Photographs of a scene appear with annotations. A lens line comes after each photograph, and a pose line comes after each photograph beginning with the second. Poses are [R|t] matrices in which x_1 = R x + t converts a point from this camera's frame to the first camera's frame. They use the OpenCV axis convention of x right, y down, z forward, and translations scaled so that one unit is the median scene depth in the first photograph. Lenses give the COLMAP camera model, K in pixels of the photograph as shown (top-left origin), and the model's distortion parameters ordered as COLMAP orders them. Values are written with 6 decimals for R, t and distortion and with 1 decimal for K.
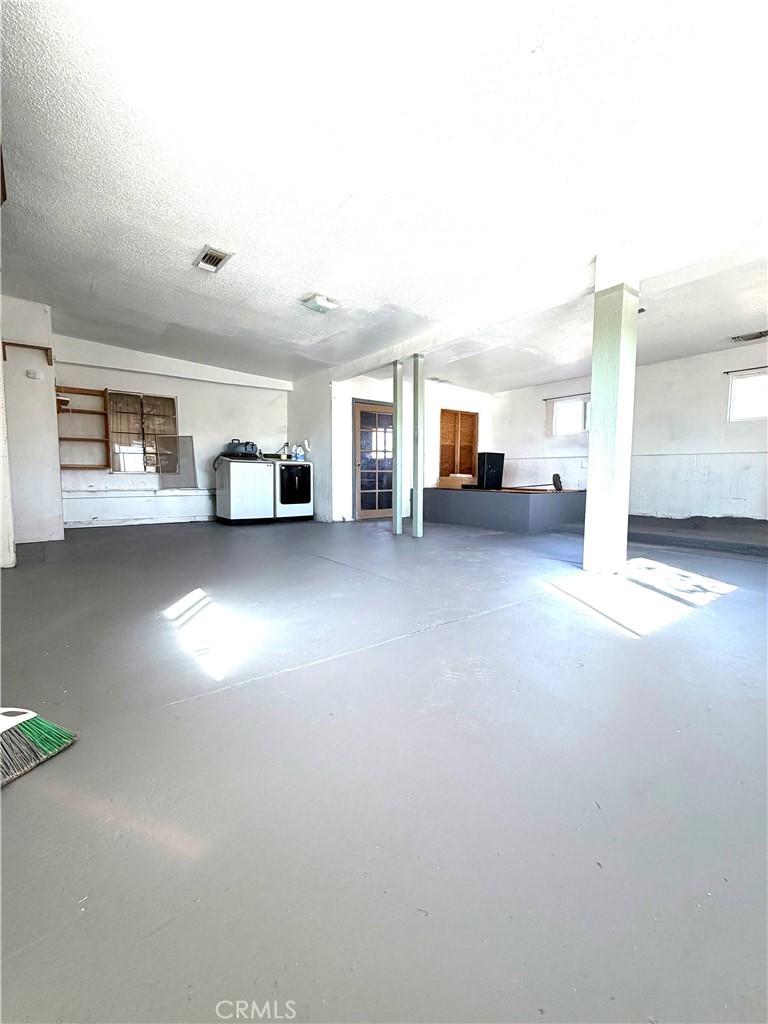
lens RADIAL K [[445.0, 0, 384.0], [0, 445.0, 512.0], [0, 0, 1]] dist [-0.000073, -0.000020]
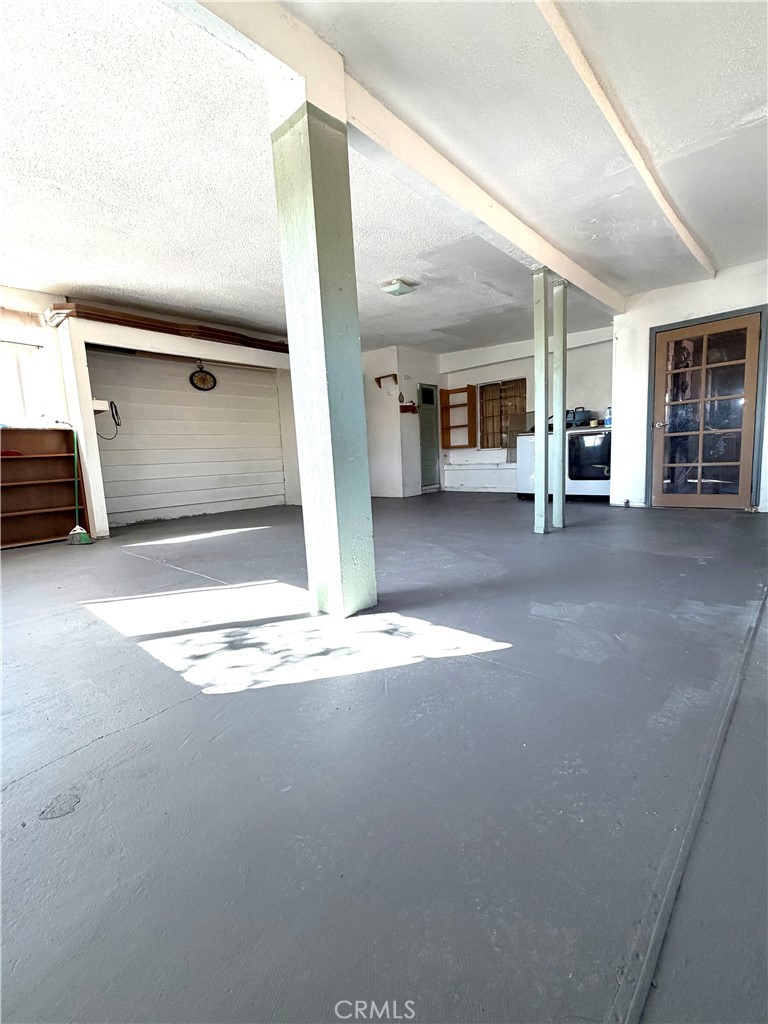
lens RADIAL K [[445.0, 0, 384.0], [0, 445.0, 512.0], [0, 0, 1]] dist [-0.000073, -0.000020]
pose [[0.162066, 0.106664, -0.980998, 0.599226], [-0.039812, 0.994038, 0.101505, -0.029725], [0.985976, 0.022605, 0.165347, 0.514925]]
